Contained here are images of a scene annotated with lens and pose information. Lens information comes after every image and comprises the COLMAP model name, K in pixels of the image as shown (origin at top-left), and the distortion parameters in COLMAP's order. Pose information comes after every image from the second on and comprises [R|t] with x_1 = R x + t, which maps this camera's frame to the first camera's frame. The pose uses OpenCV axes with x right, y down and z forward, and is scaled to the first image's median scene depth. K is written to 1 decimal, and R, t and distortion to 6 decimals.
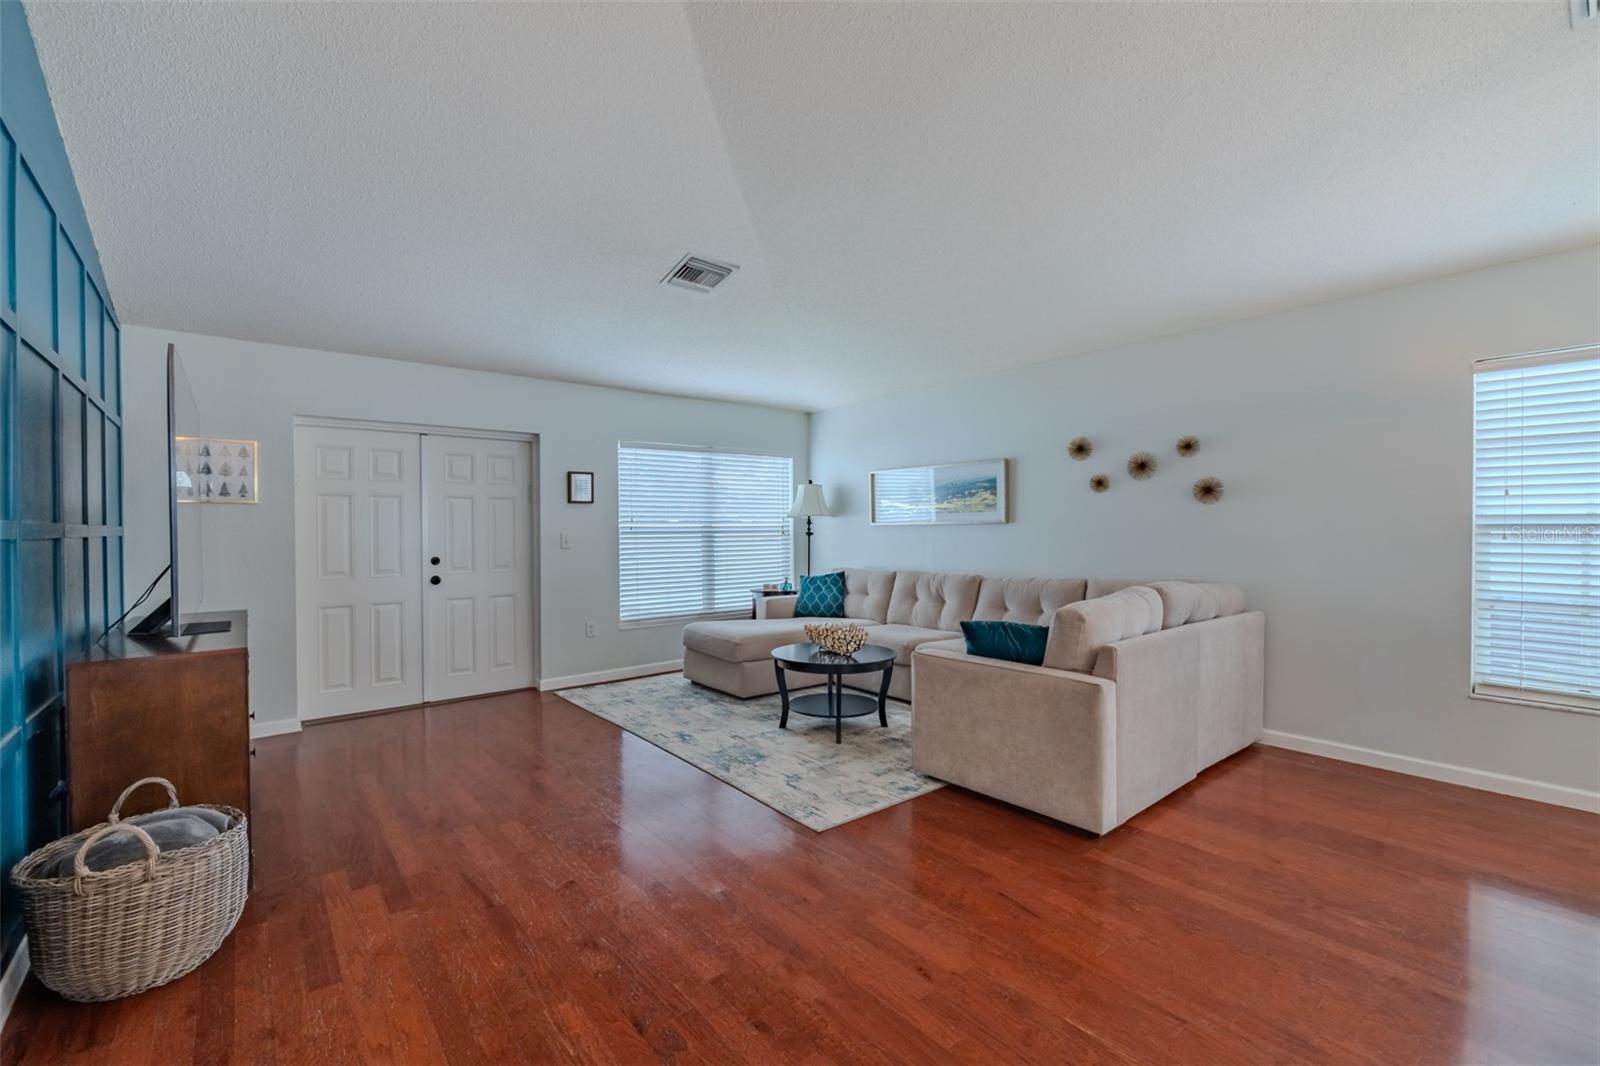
lens RADIAL K [[682.4, 0, 790.4], [0, 682.4, 537.1], [0, 0, 1]] dist [0.002292, 0.000654]
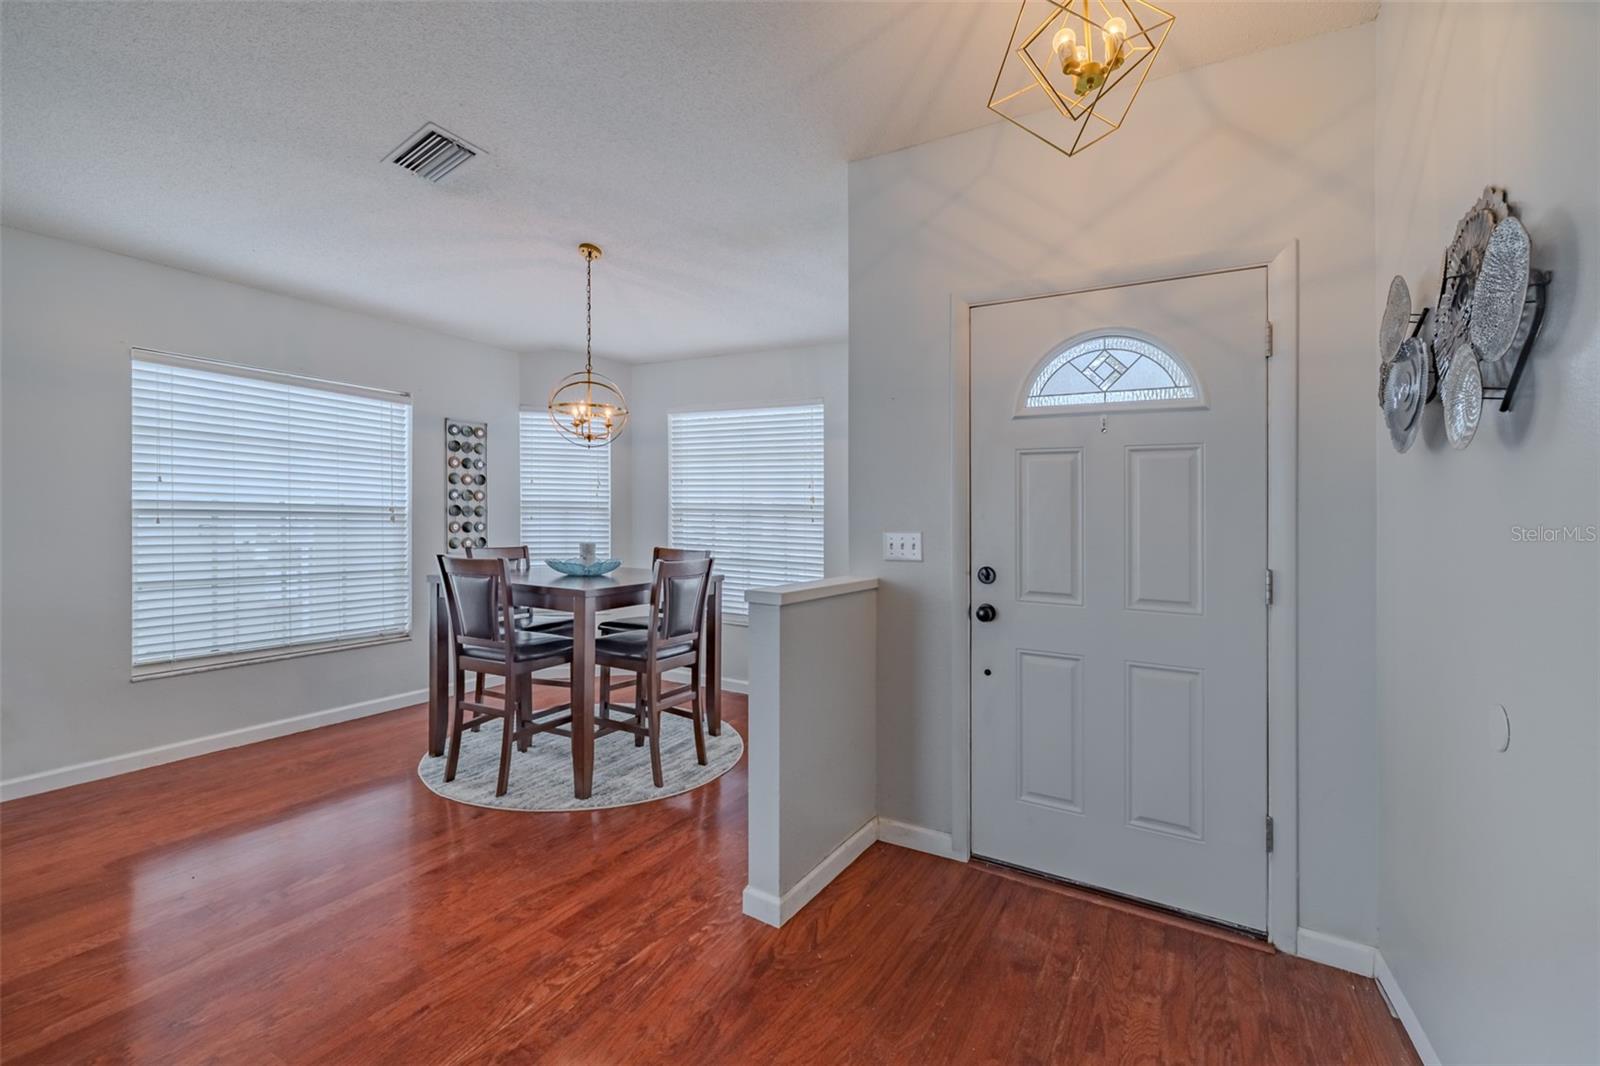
lens RADIAL K [[682.4, 0, 807.8], [0, 682.4, 509.9], [0, 0, 1]] dist [0.002292, 0.000654]
pose [[-0.364792, 0.008187, 0.931053, -0.238673], [0.002363, 0.999966, -0.007867, -0.005457], [-0.931086, -0.000670, -0.364799, 0.352746]]
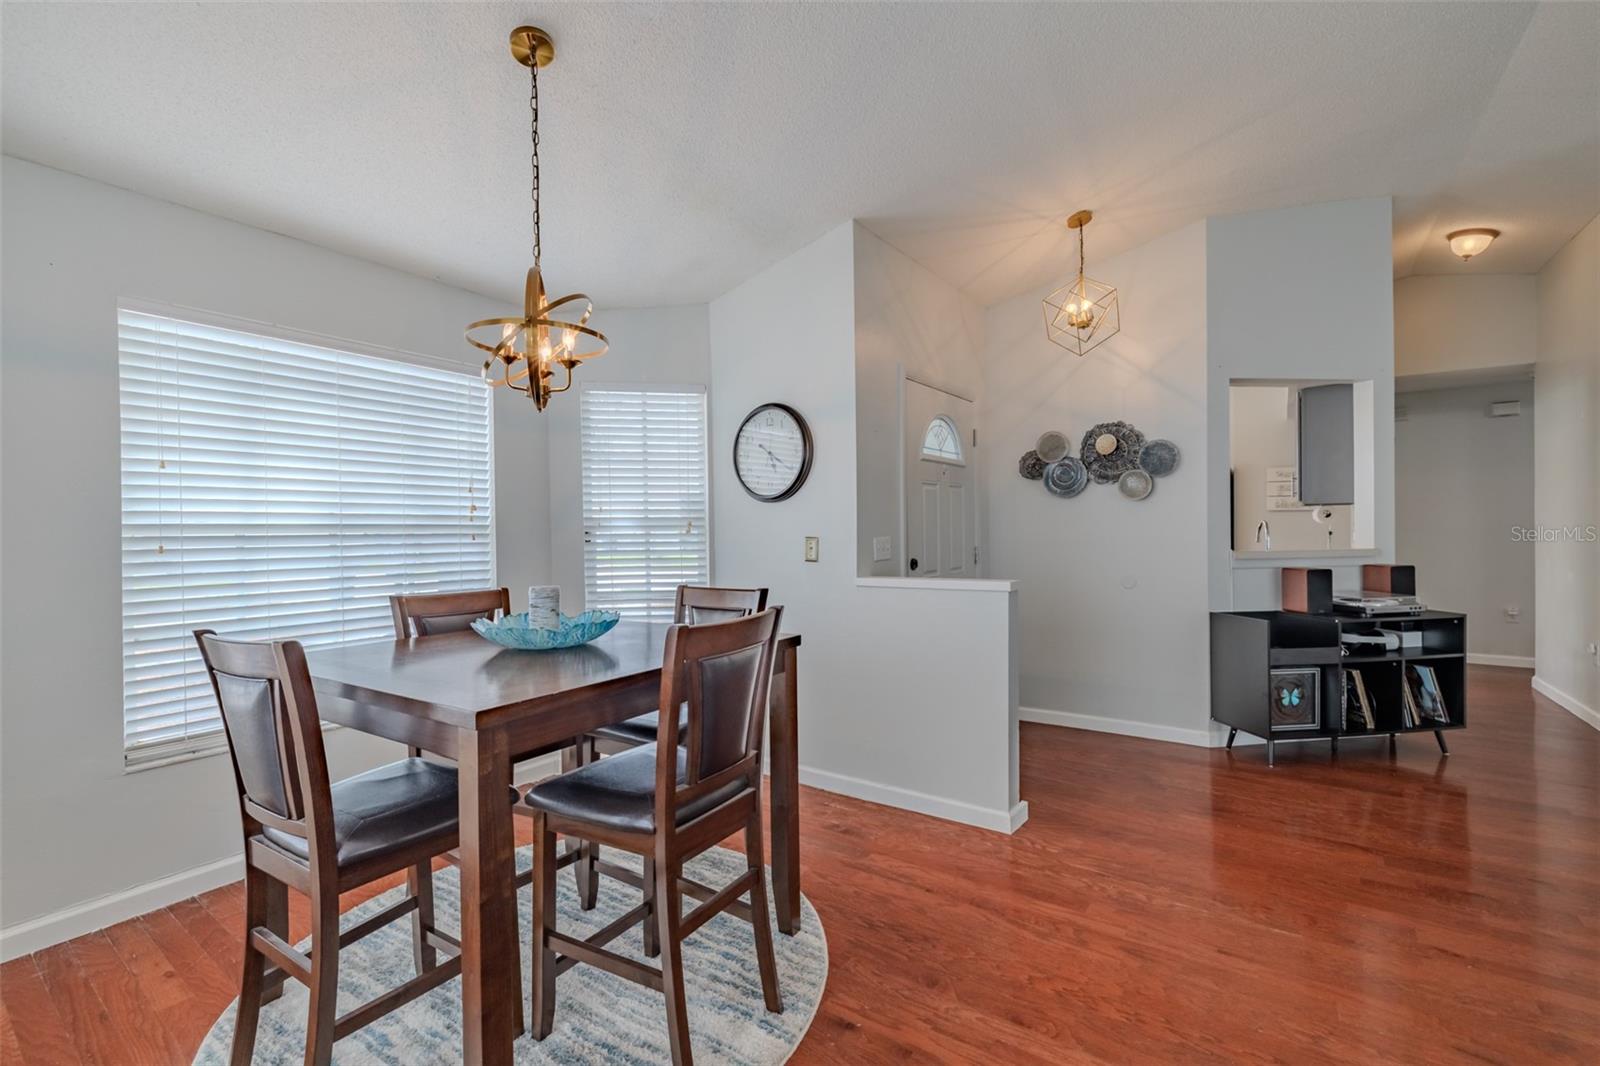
lens RADIAL K [[682.4, 0, 796.6], [0, 682.4, 523.3], [0, 0, 1]] dist [0.002292, 0.000654]
pose [[-0.965137, 0.018656, -0.261079, 0.655106], [0.015196, 0.999768, 0.015267, -0.020729], [0.261304, 0.010768, -0.965197, 0.806386]]
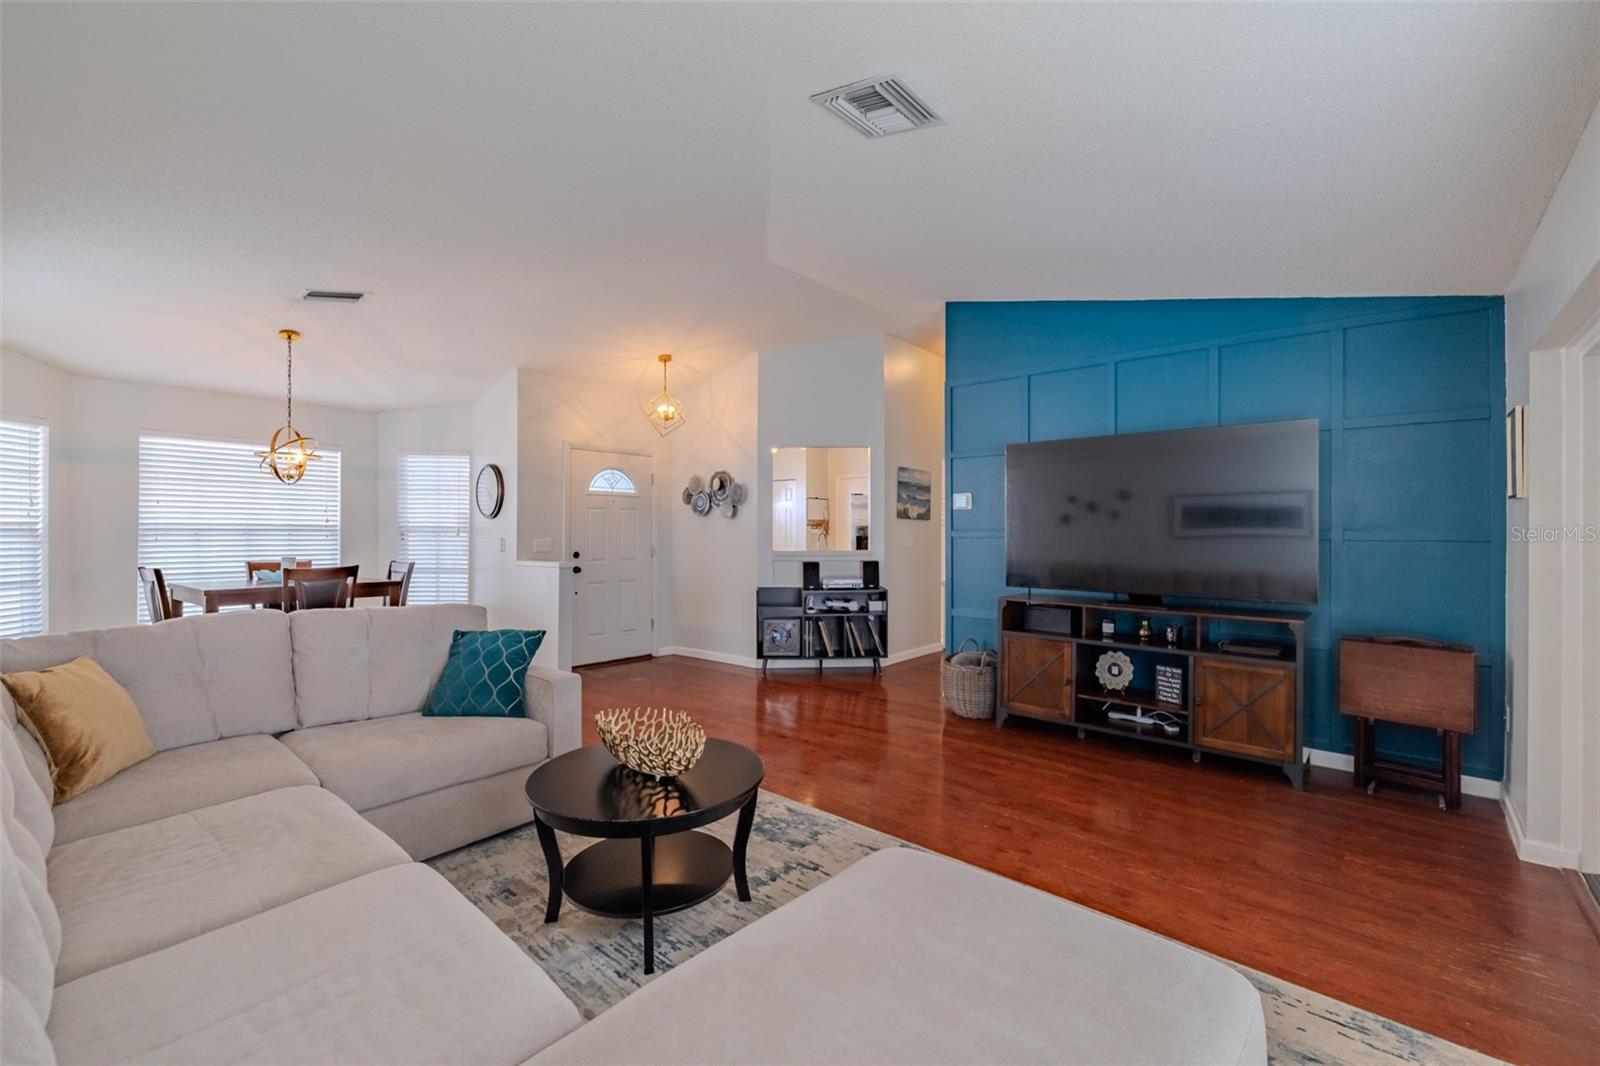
lens RADIAL K [[682.4, 0, 799.1], [0, 682.4, 523.4], [0, 0, 1]] dist [0.002292, 0.000654]
pose [[-0.985270, 0.005835, -0.170909, 0.038301], [0.004977, 0.999973, 0.005449, -0.029785], [0.170936, 0.004518, -0.985272, 1.602246]]
